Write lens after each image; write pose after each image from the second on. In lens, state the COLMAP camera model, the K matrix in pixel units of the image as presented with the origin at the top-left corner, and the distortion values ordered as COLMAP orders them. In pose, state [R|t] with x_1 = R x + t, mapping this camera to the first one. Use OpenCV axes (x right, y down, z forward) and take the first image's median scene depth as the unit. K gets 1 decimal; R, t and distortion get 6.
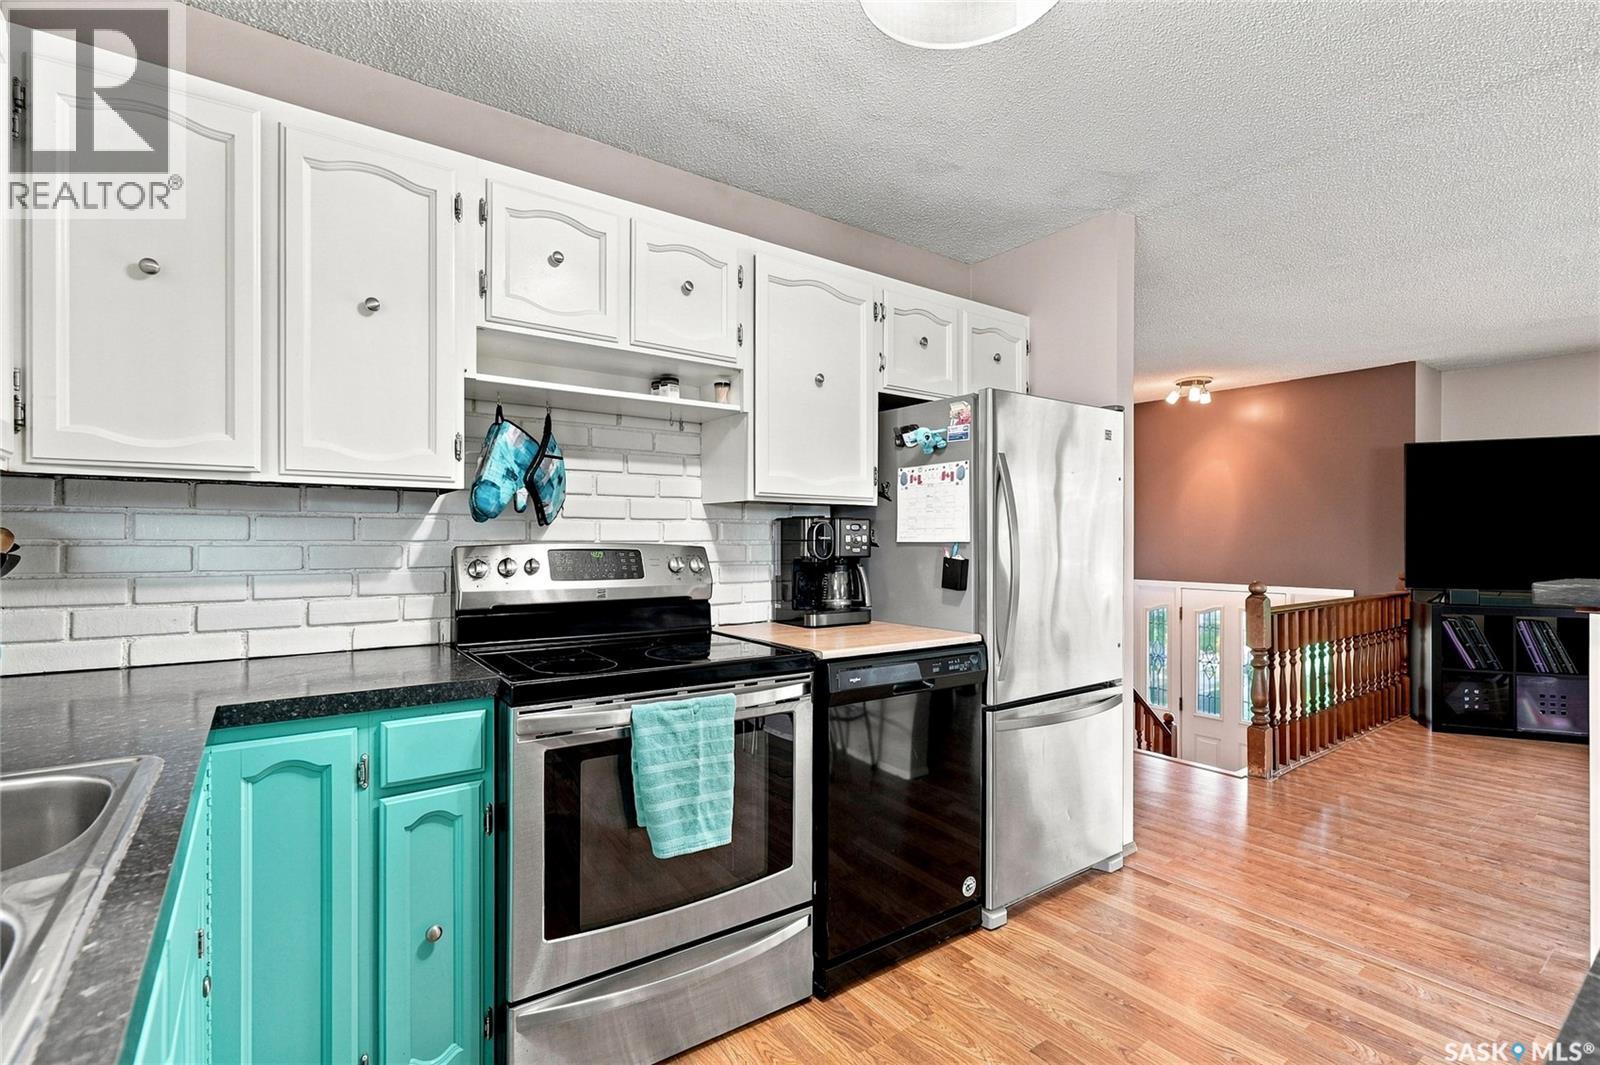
lens RADIAL K [[734.9, 0, 800.0], [0, 734.9, 532.5], [0, 0, 1]] dist [-0.001070, 0.000471]
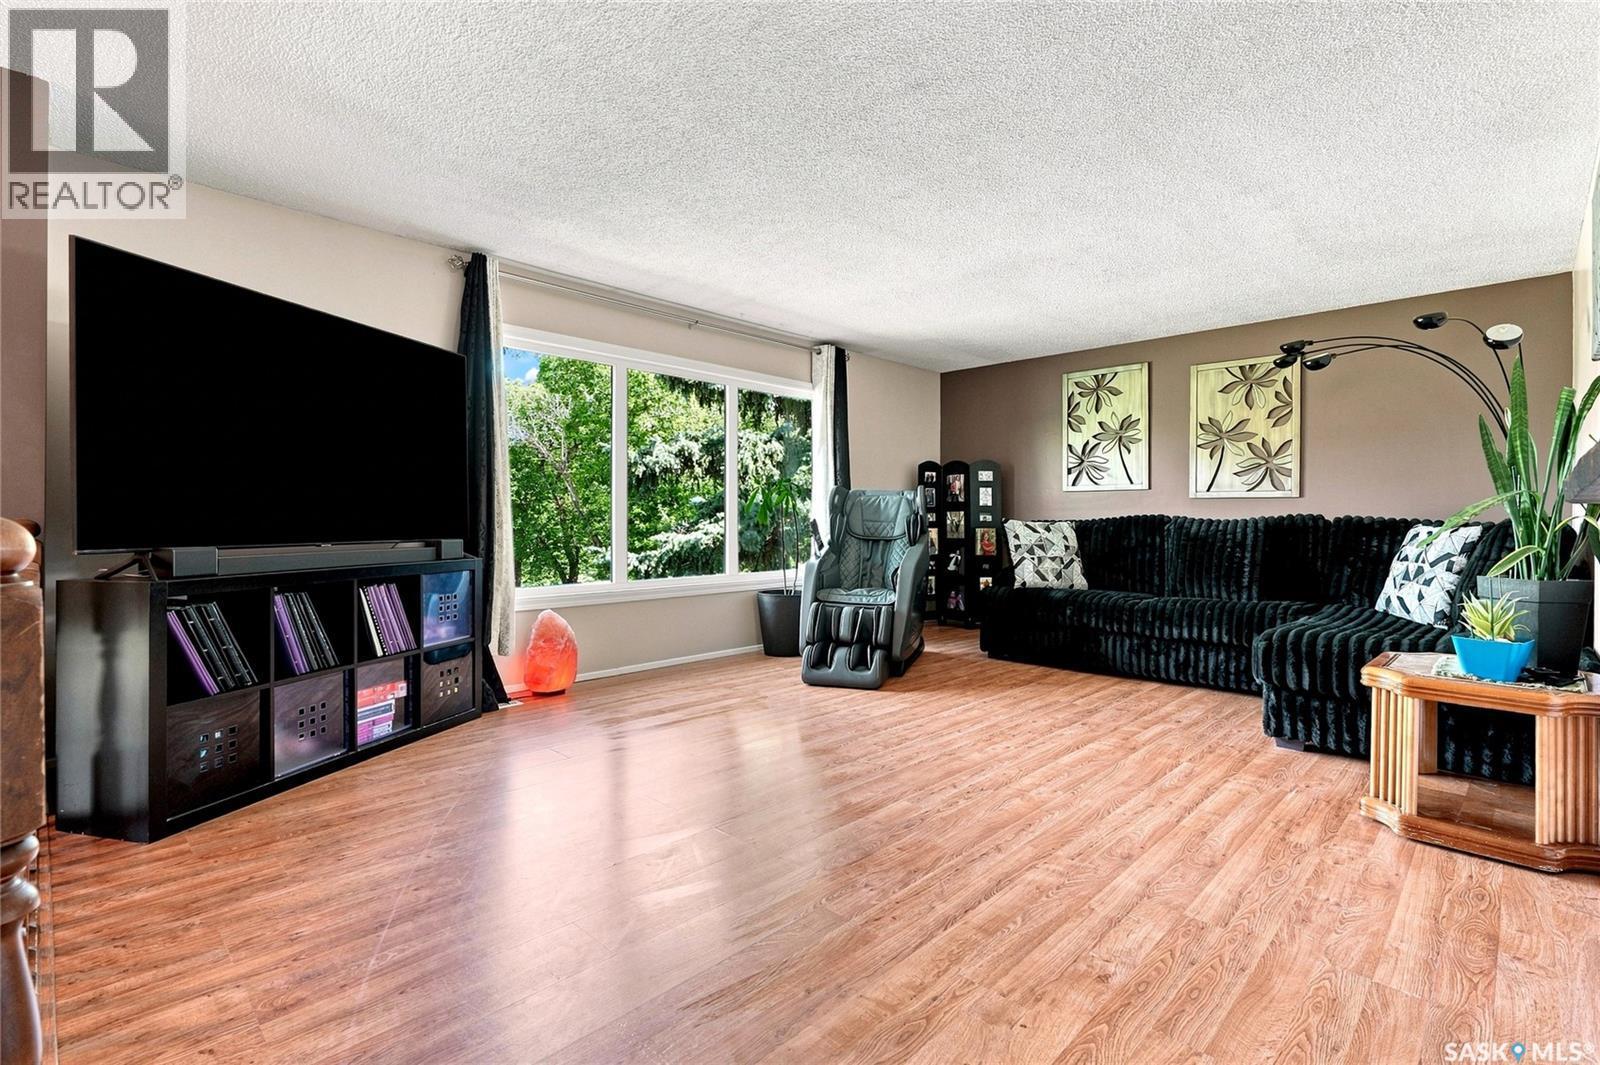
lens RADIAL K [[734.9, 0, 800.0], [0, 734.9, 532.5], [0, 0, 1]] dist [-0.001070, 0.000471]
pose [[-0.161169, -0.018092, 0.986761, 0.697815], [-0.015506, 0.999755, 0.015797, 0.114407], [-0.986805, -0.012755, -0.161410, 1.453244]]
